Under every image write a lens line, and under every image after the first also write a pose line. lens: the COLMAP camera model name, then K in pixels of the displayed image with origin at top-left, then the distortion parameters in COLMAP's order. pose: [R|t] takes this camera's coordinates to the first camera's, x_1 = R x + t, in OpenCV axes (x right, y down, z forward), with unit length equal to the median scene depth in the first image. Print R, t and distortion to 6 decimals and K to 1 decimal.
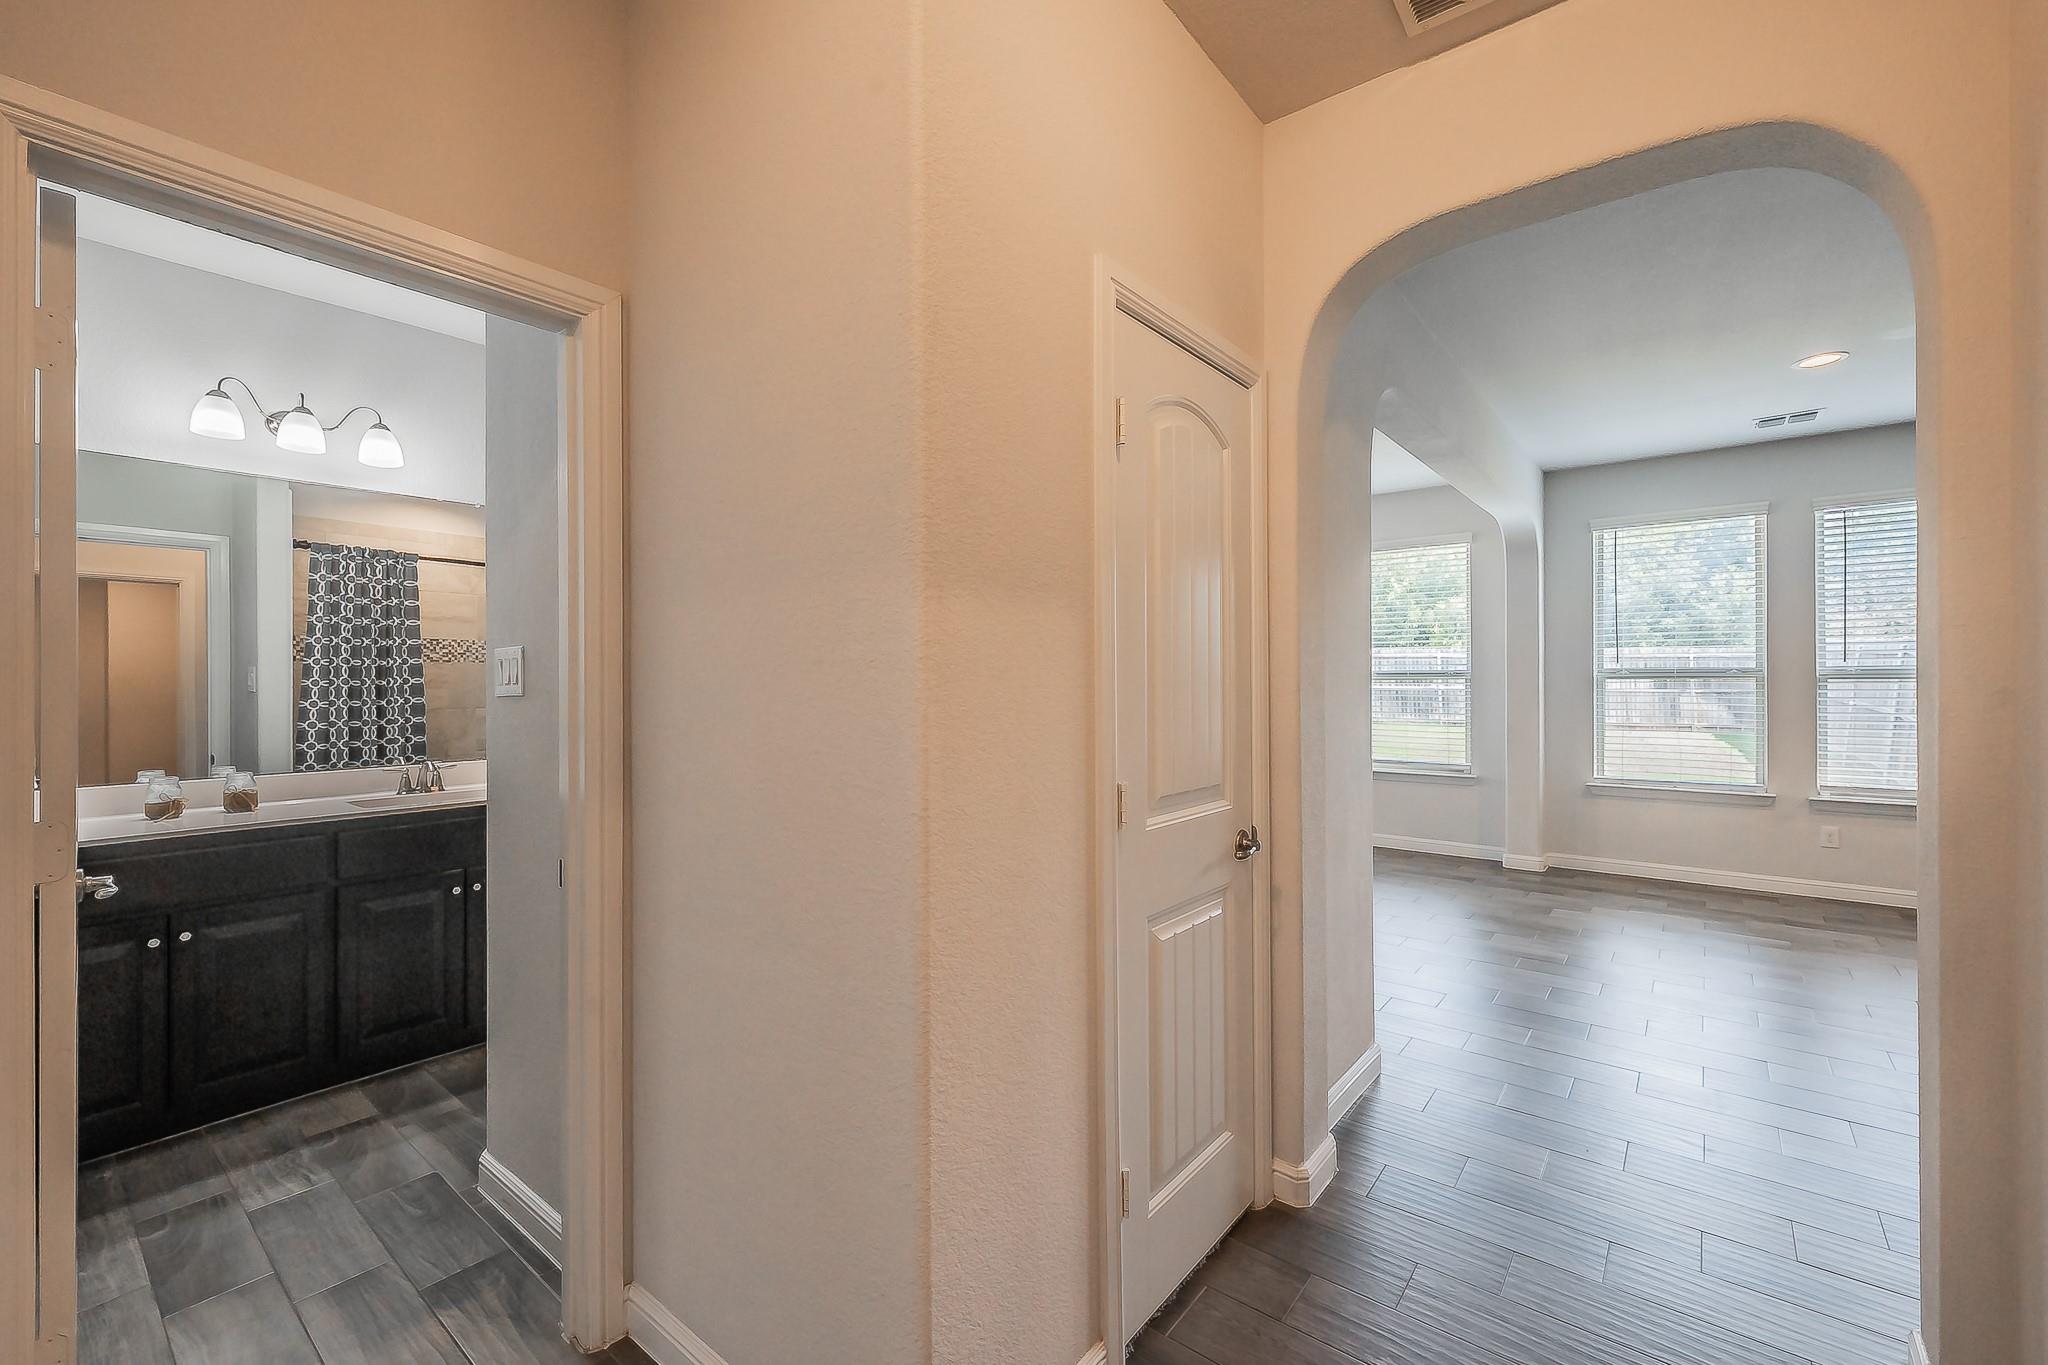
lens RADIAL K [[840.5, 0, 1020.9], [0, 840.5, 676.5], [0, 0, 1]] dist [-0.000961, -0.000410]
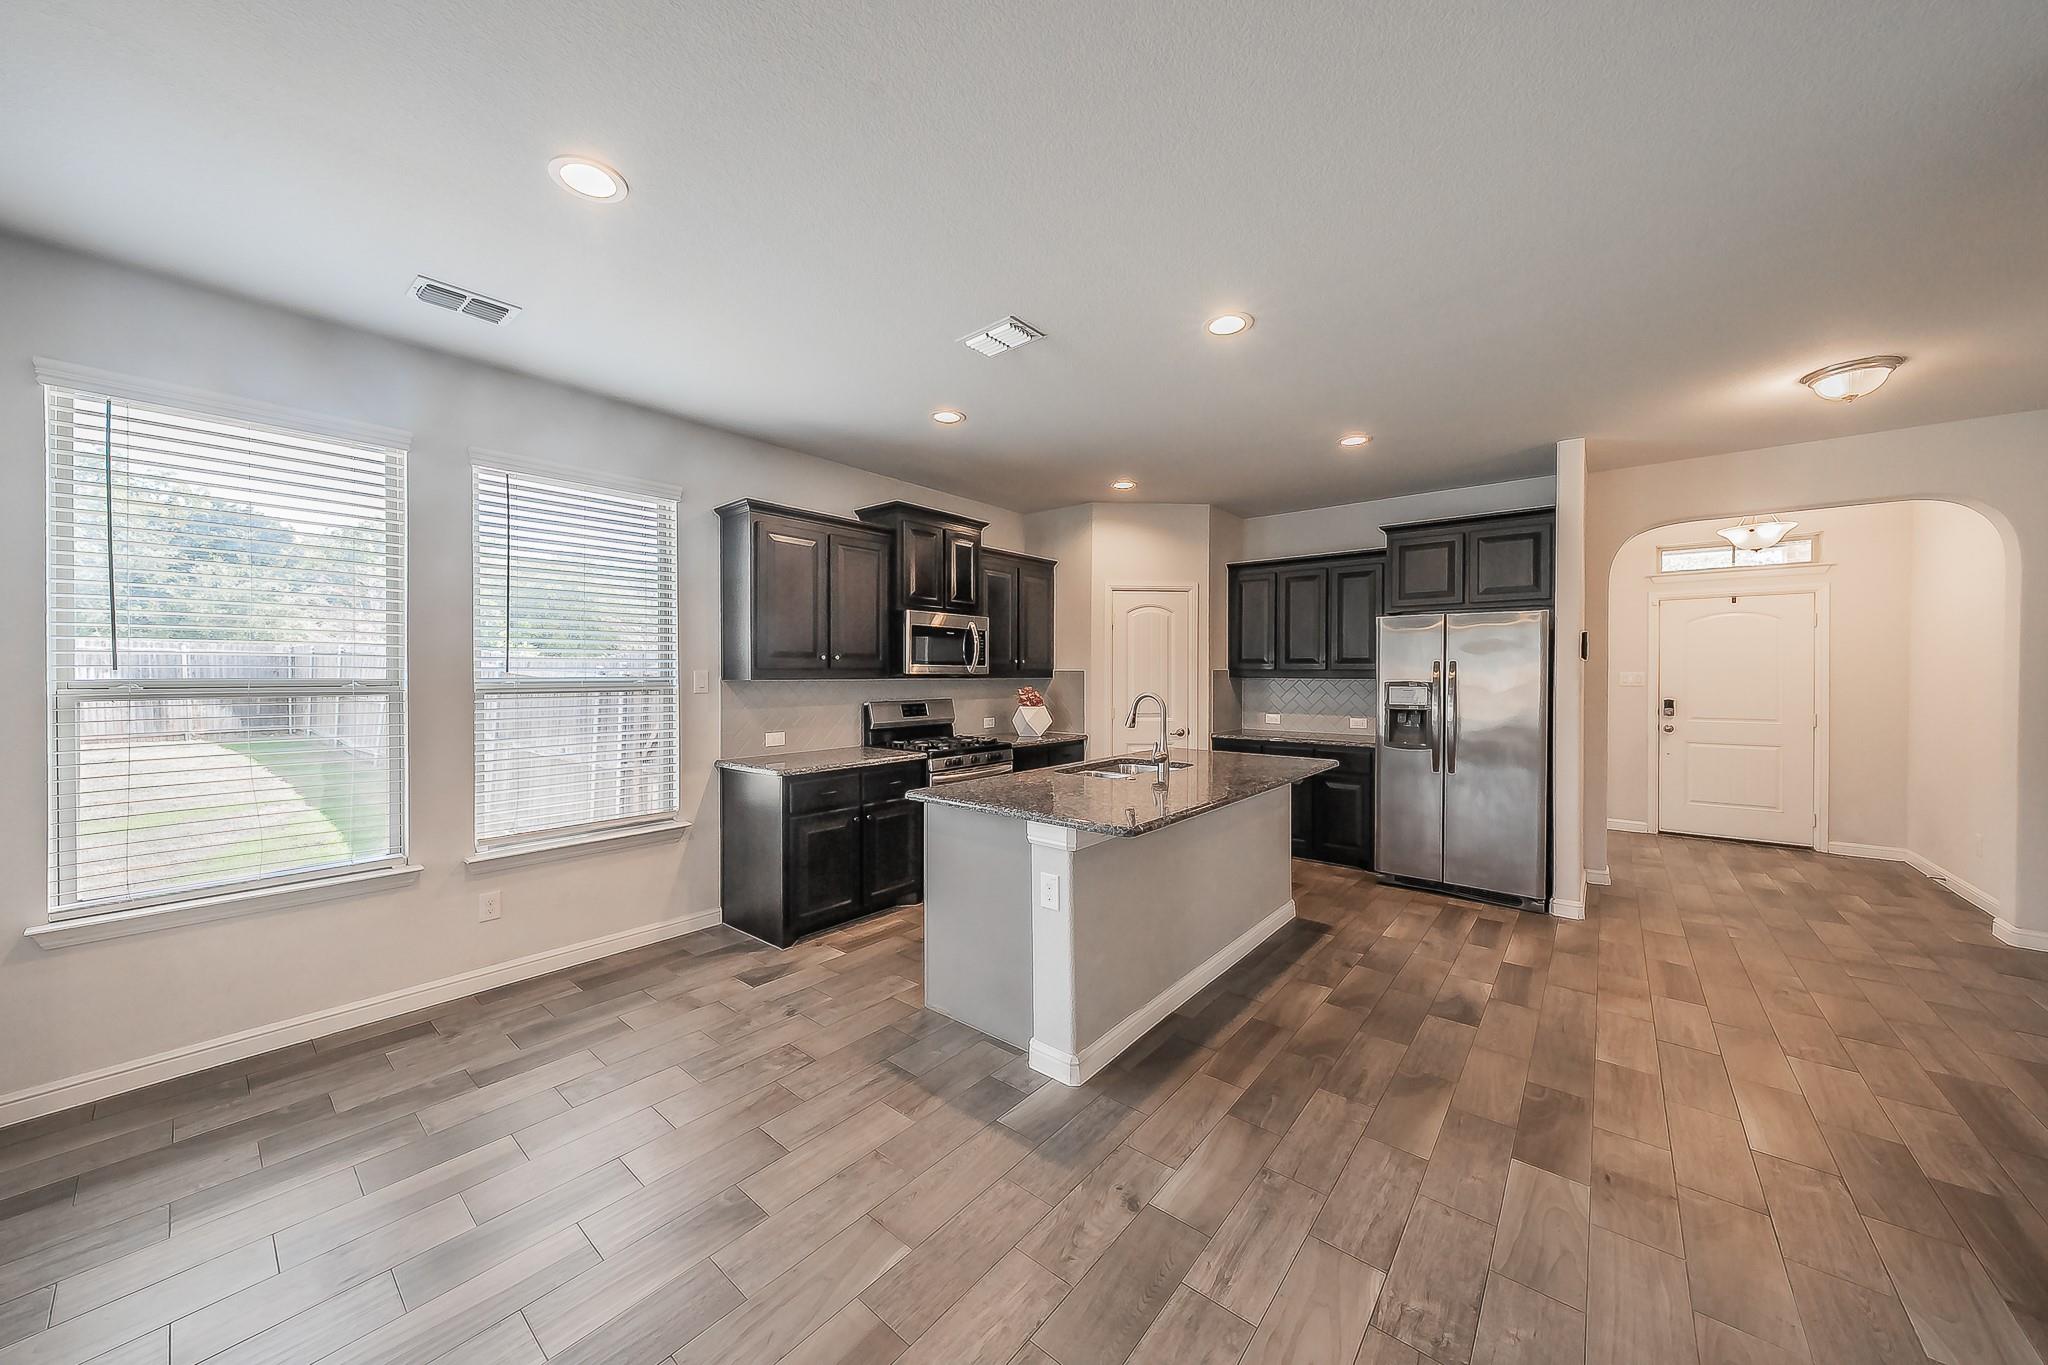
lens RADIAL K [[715.5, 0, 1011.7], [0, 715.5, 677.1], [0, 0, 1]] dist [-0.000258, -0.000129]
pose [[0.024225, -0.003132, 0.999702, 0.300122], [-0.005026, 0.999982, 0.003255, -0.015001], [-0.999694, -0.005103, 0.024209, 0.456367]]
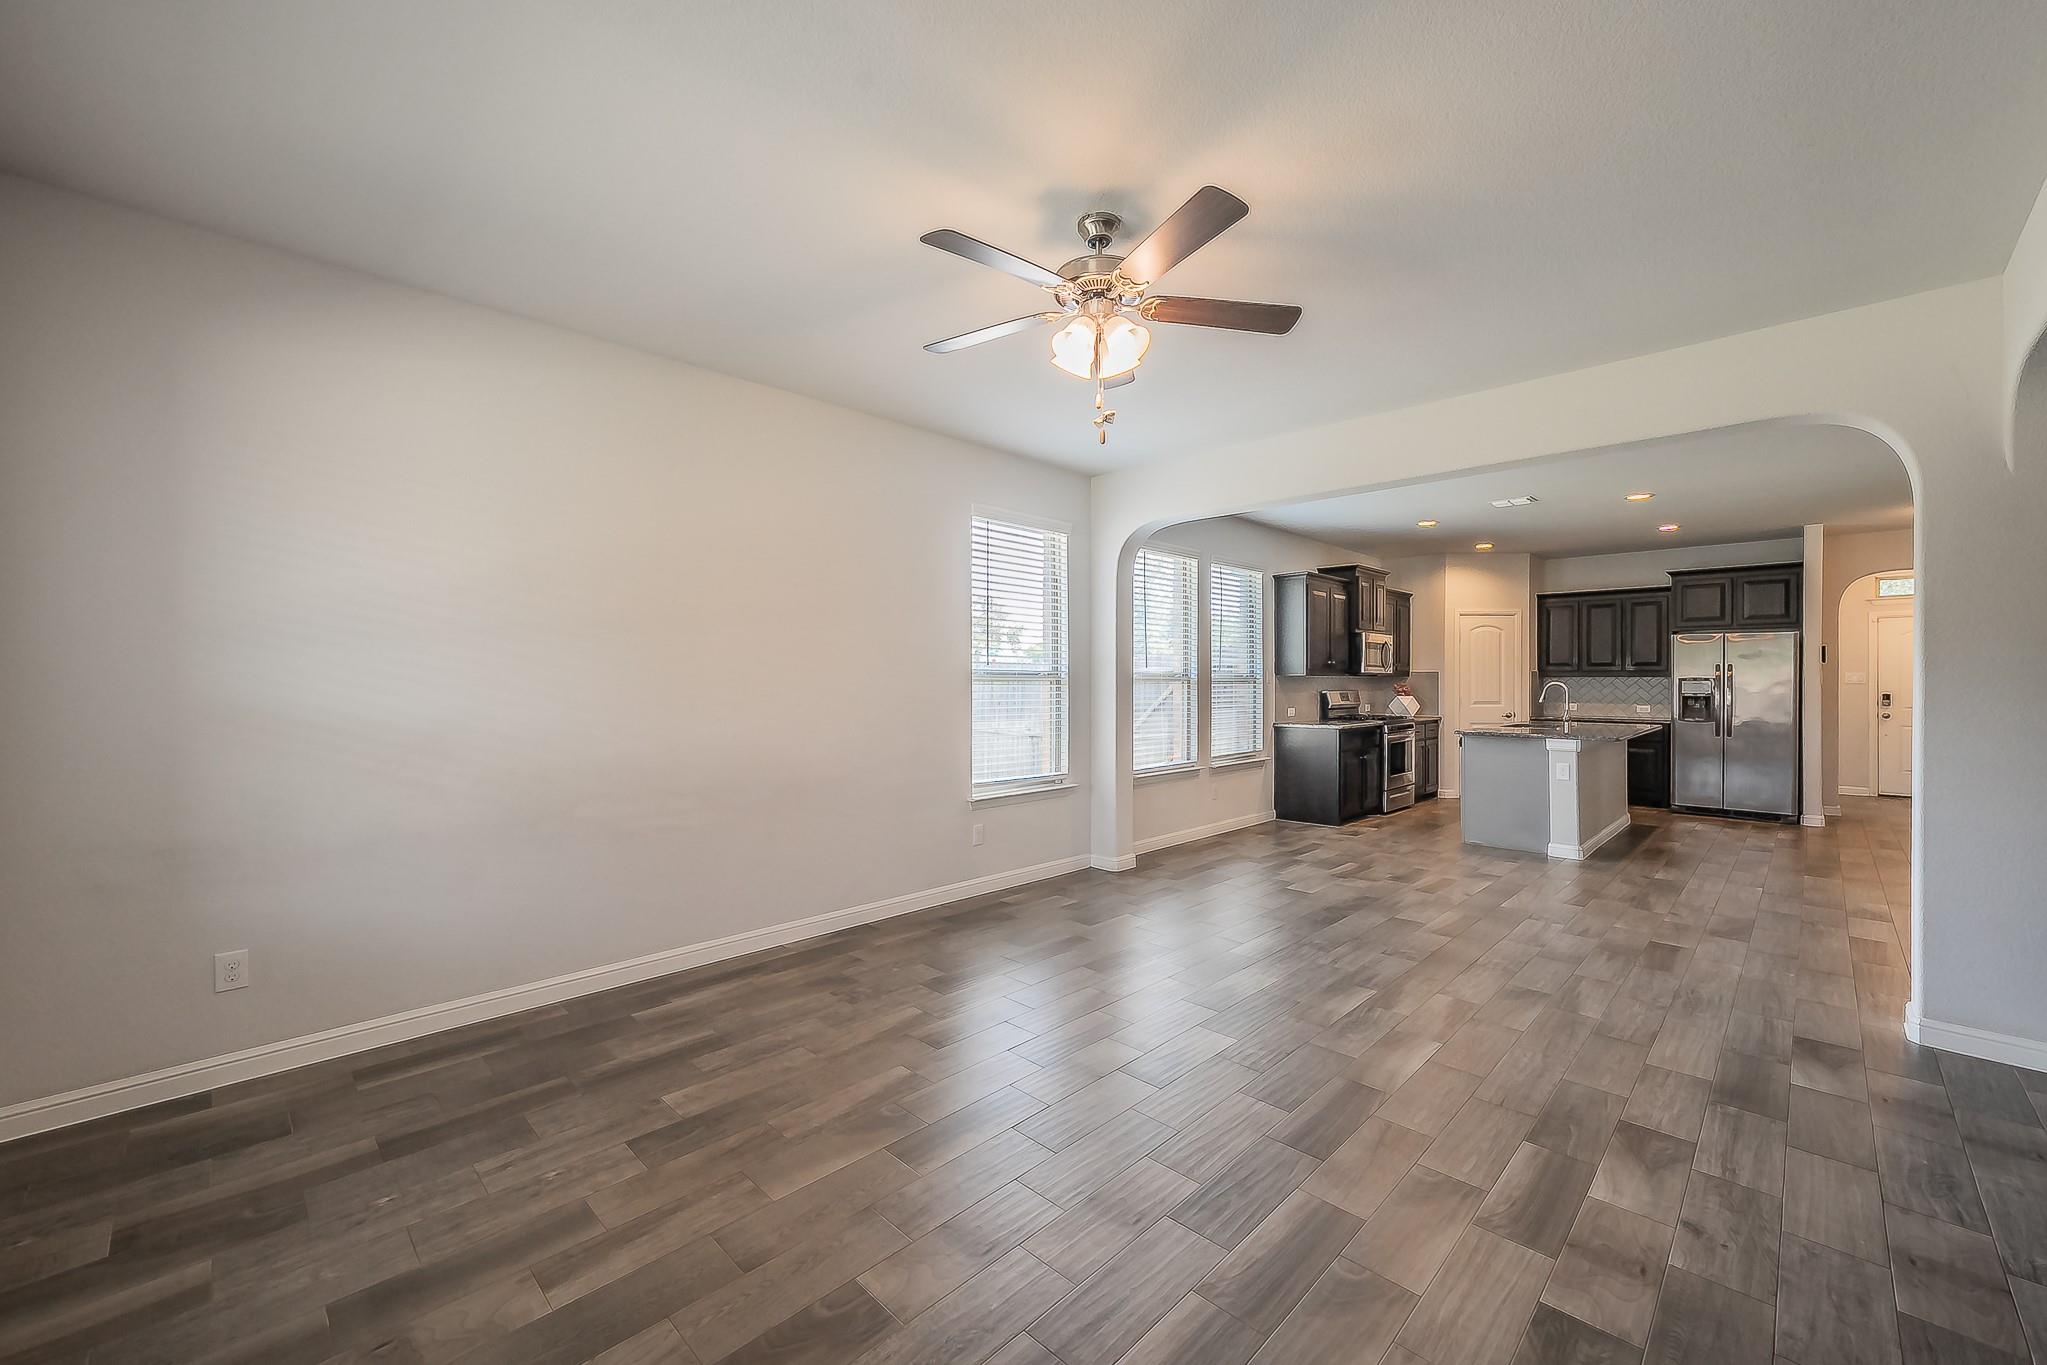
lens RADIAL K [[808.4, 0, 1012.3], [0, 808.4, 677.5], [0, 0, 1]] dist [0.000522, -0.000176]
pose [[0.113051, 0.003719, 0.993582, -0.377811], [-0.006912, 0.999972, -0.002956, 0.001522], [-0.993565, -0.006533, 0.113074, 1.024691]]
